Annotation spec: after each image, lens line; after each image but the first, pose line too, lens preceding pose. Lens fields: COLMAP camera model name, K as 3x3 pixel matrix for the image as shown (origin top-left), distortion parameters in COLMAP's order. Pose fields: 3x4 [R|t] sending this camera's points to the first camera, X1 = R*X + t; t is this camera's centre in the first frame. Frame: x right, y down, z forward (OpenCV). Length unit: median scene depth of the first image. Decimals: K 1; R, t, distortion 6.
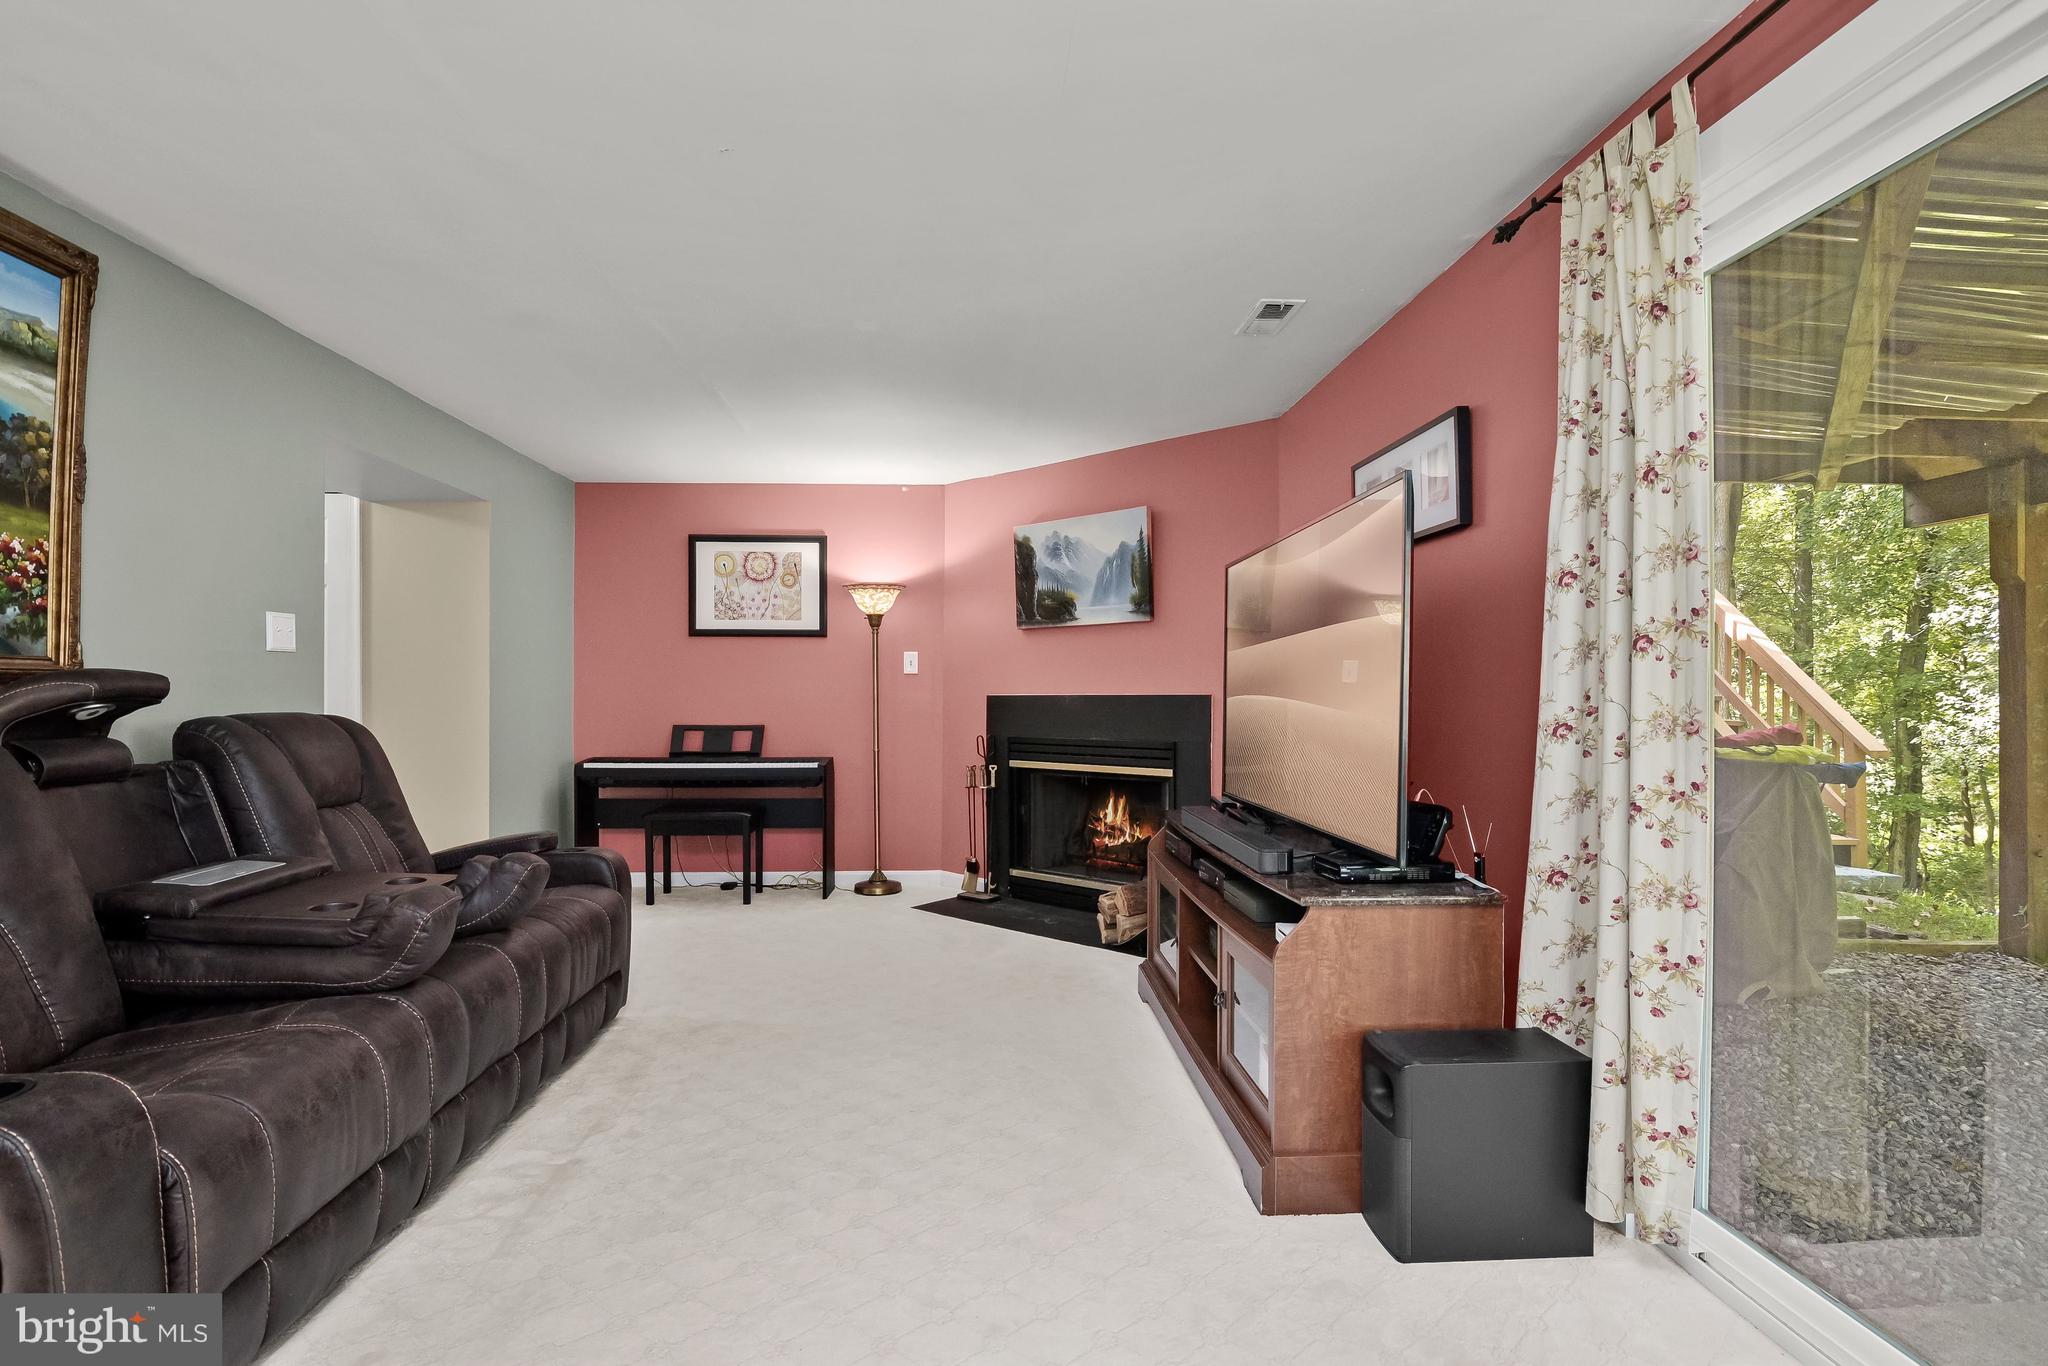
lens RADIAL K [[952.0, 0, 1017.5], [0, 952.0, 684.6], [0, 0, 1]] dist [-0.024474, 0.001567]
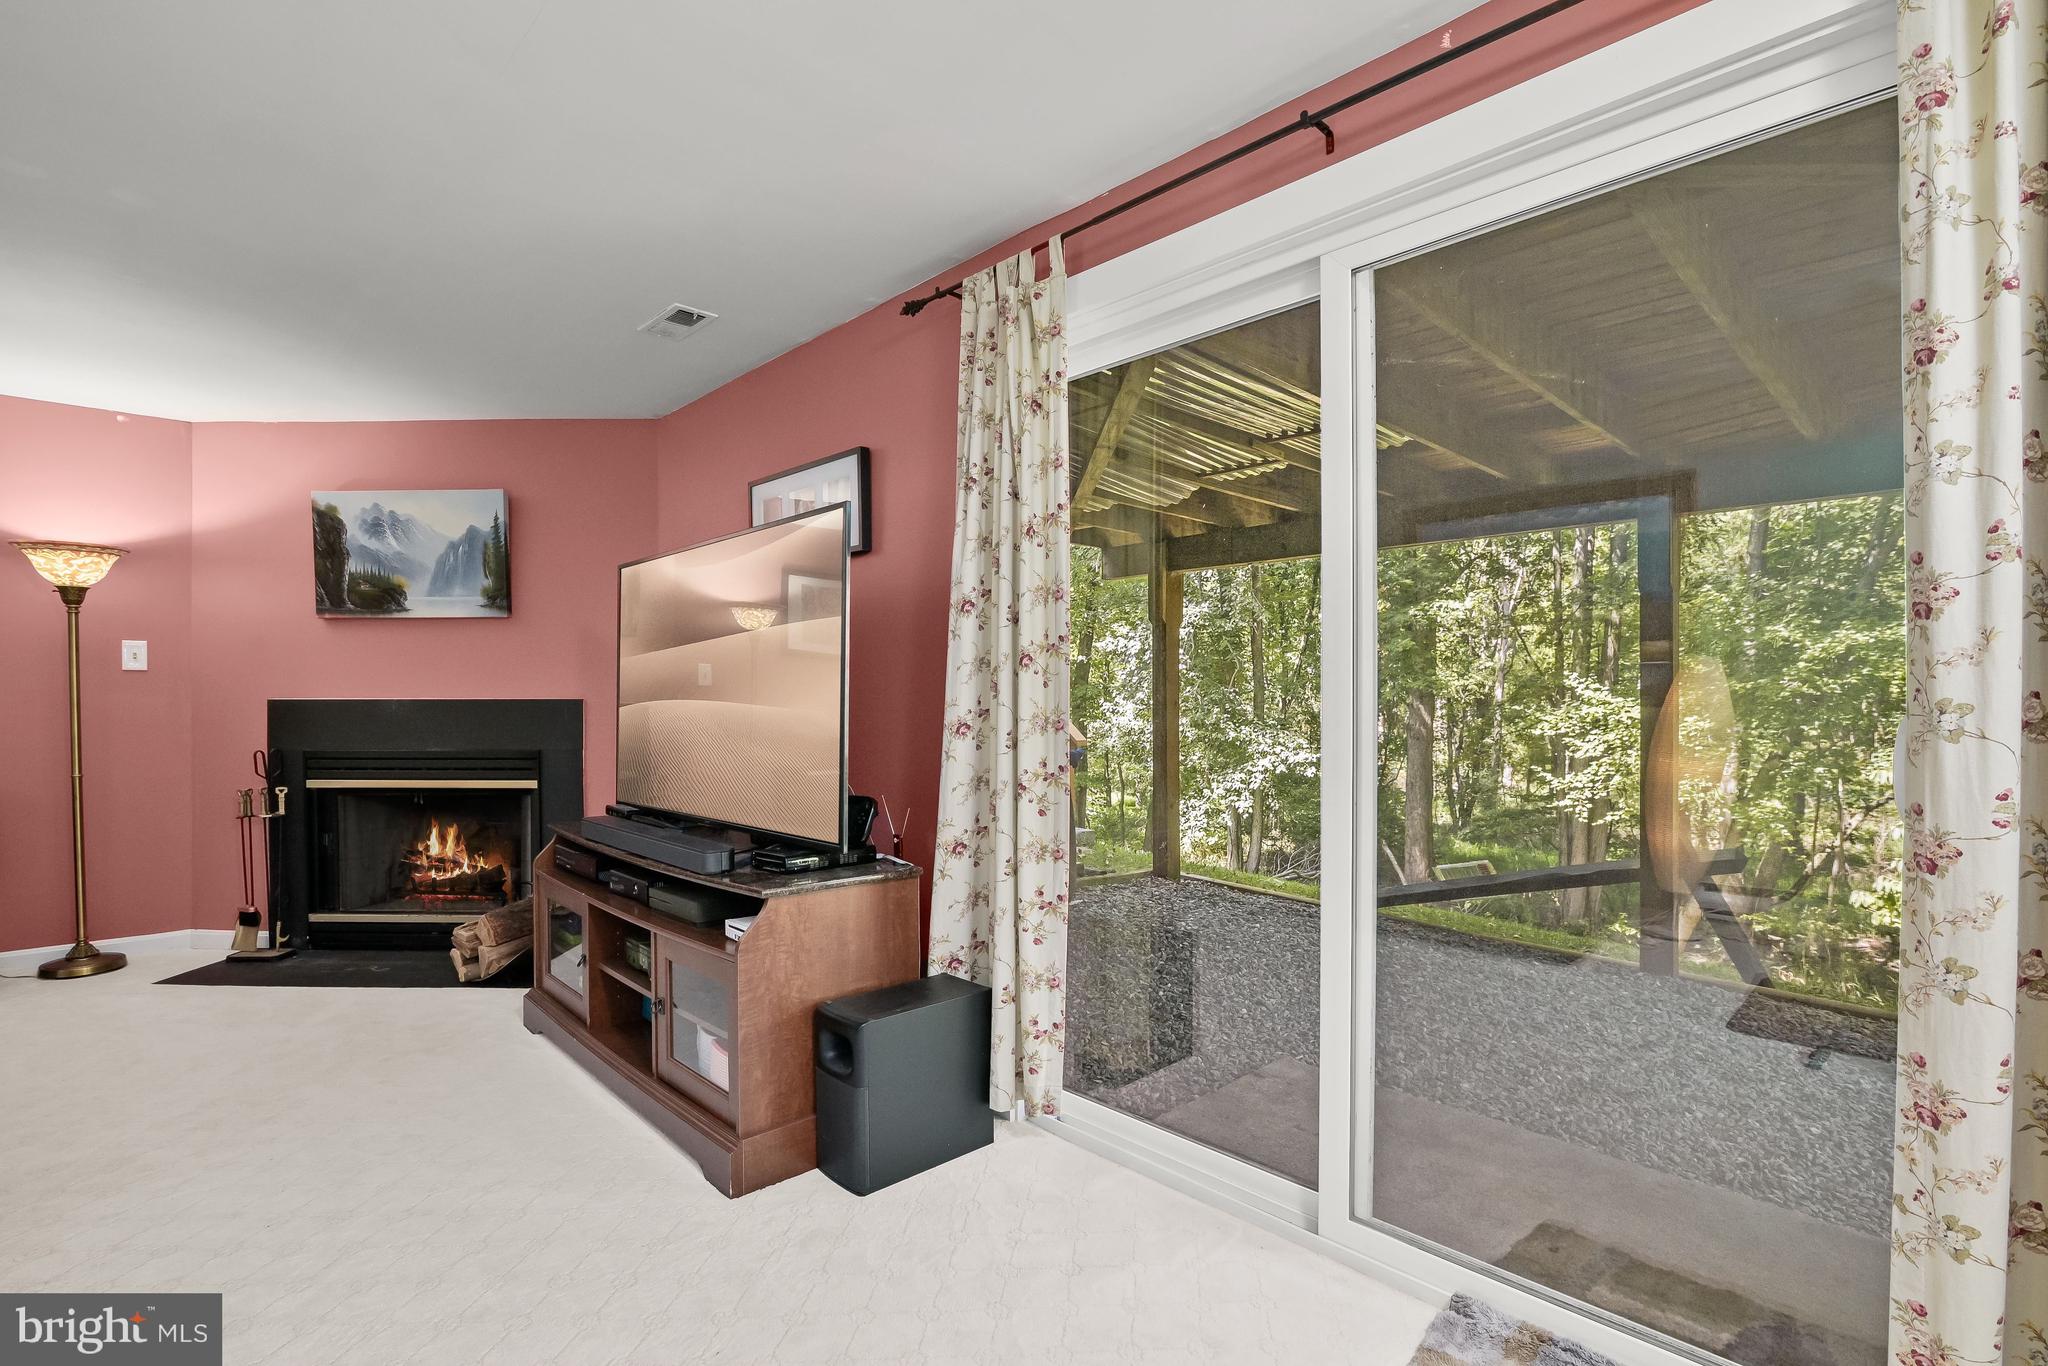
lens RADIAL K [[952.0, 0, 1016.1], [0, 952.0, 698.2], [0, 0, 1]] dist [-0.024474, 0.001567]
pose [[0.758295, 0.001506, 0.651909, -0.174730], [-0.007994, 0.999944, 0.006989, -0.001080], [-0.651862, -0.010511, 0.758265, 0.010032]]
